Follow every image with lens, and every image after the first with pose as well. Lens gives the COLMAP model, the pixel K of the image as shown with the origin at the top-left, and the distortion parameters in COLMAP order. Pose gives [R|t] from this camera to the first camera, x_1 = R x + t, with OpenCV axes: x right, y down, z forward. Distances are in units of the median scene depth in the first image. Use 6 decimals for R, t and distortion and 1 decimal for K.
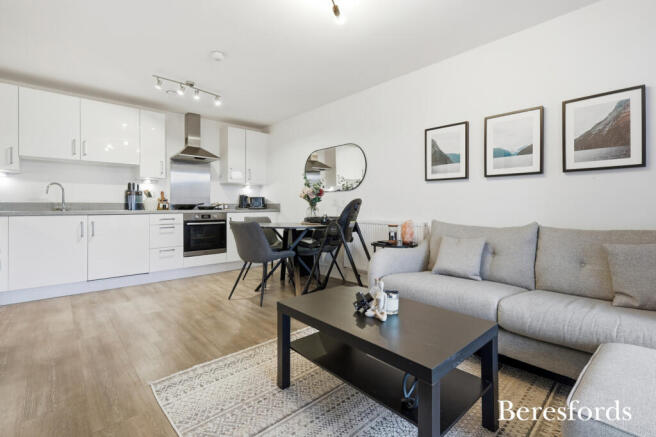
lens RADIAL K [[297.9, 0, 328.6], [0, 297.9, 206.2], [0, 0, 1]] dist [-0.000380, 0.000118]
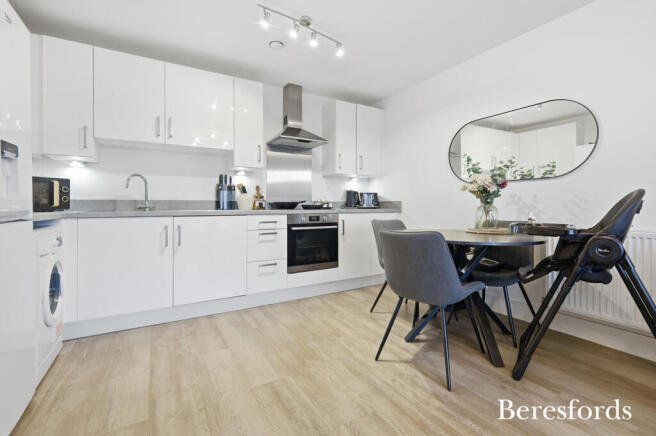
lens RADIAL K [[297.9, 0, 328.6], [0, 297.9, 205.7], [0, 0, 1]] dist [-0.000380, 0.000118]
pose [[0.976719, 0.000873, -0.214523, -0.228161], [-0.000484, 0.999998, 0.001867, 0.001119], [0.214524, -0.001720, 0.976717, 0.301057]]
